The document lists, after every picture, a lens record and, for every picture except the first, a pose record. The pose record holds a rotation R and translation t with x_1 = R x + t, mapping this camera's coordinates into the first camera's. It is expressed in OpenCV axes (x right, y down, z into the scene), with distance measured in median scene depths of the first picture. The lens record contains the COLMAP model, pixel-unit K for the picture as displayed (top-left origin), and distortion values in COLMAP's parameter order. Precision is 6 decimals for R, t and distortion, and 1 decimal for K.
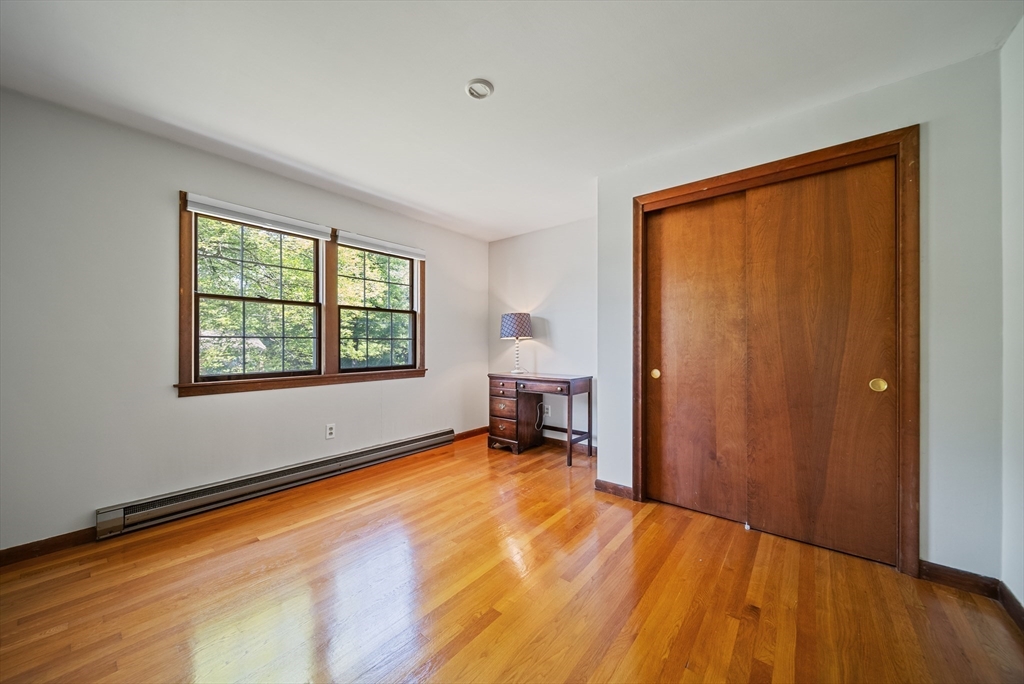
lens RADIAL K [[359.6, 0, 514.2], [0, 359.6, 344.4], [0, 0, 1]] dist [-0.002954, -0.000562]
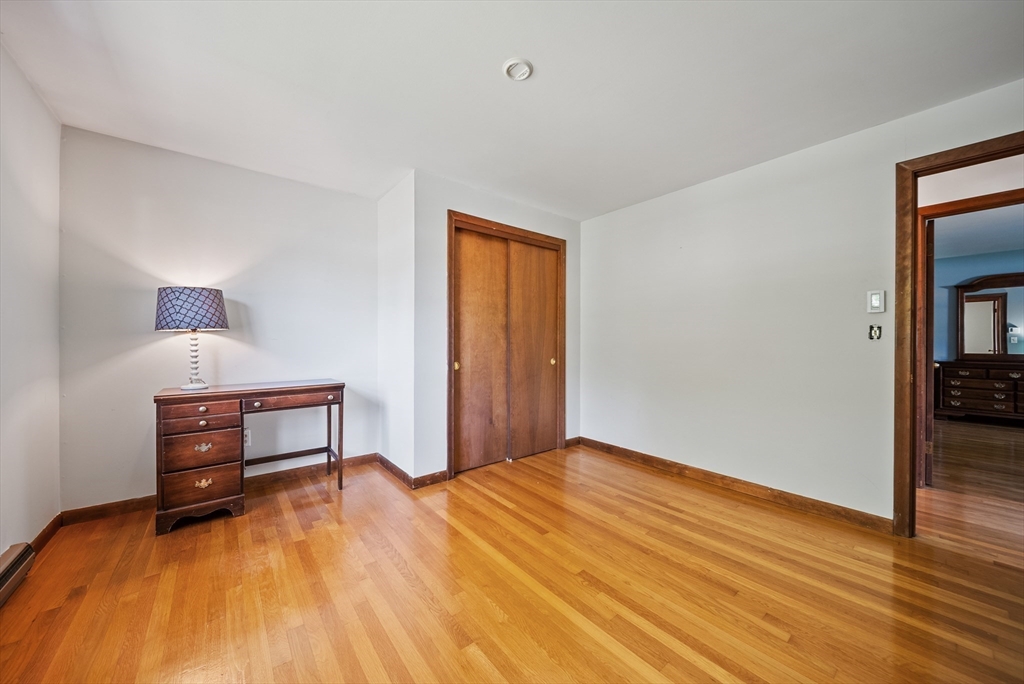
lens RADIAL K [[359.6, 0, 509.2], [0, 359.6, 344.0], [0, 0, 1]] dist [-0.002954, -0.000562]
pose [[0.210509, -0.006409, 0.977571, -0.751812], [-0.002537, 0.999972, 0.007102, 0.000672], [-0.977589, -0.003975, 0.210486, 0.605765]]
